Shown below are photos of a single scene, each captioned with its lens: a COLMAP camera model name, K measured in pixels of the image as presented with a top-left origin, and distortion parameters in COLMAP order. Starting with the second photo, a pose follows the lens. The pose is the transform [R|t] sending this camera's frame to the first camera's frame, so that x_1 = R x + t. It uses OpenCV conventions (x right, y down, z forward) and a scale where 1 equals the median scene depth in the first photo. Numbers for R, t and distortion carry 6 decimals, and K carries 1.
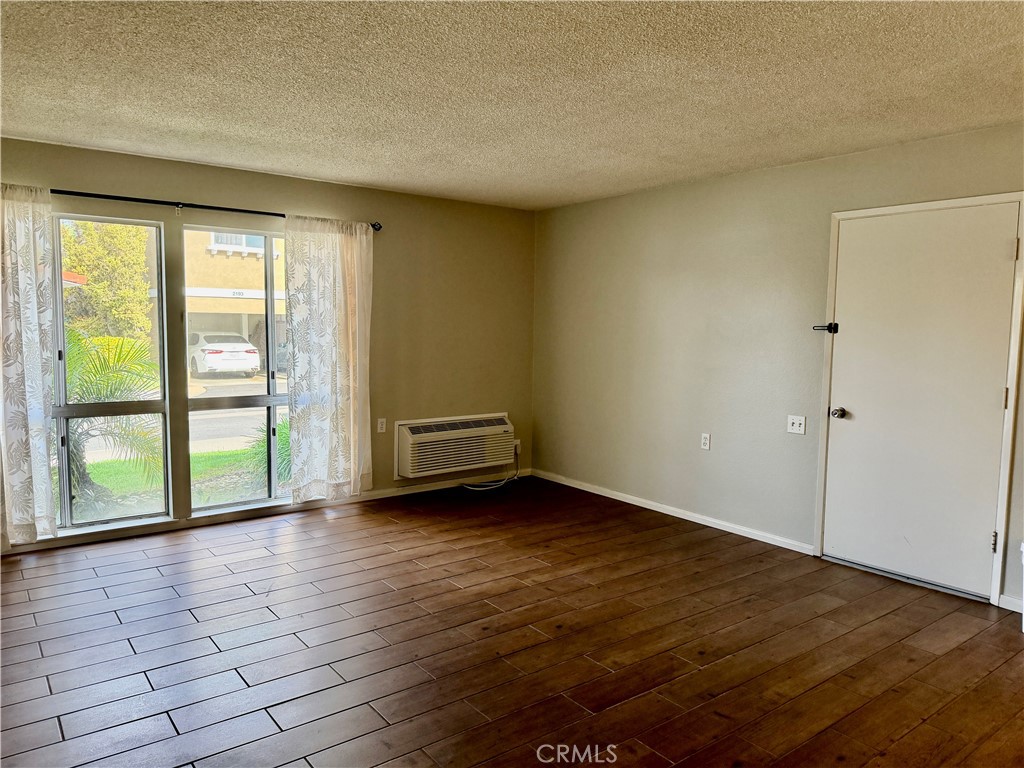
lens RADIAL K [[724.1, 0, 511.3], [0, 724.1, 391.1], [0, 0, 1]] dist [0.023202, -0.025542]
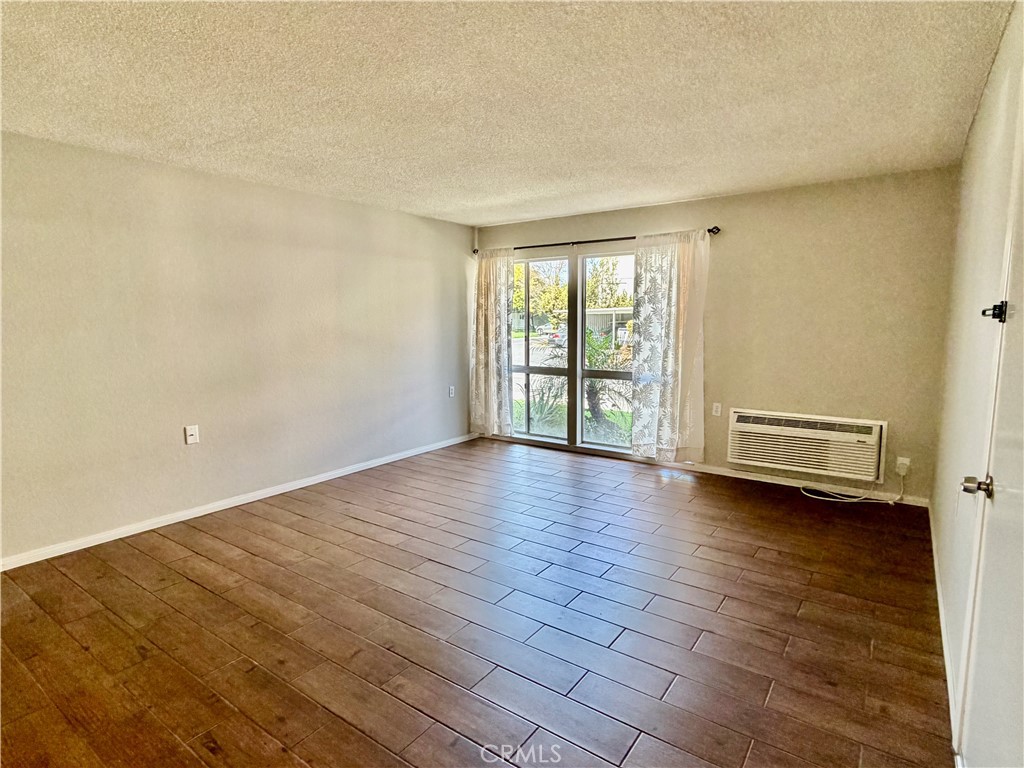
lens RADIAL K [[548.7, 0, 507.9], [0, 548.7, 389.0], [0, 0, 1]] dist [-0.046503, -0.000004]
pose [[0.266622, 0.107384, -0.957800, 0.586462], [-0.080022, 0.992809, 0.089033, -0.036097], [0.960473, 0.052907, 0.273298, 0.503255]]
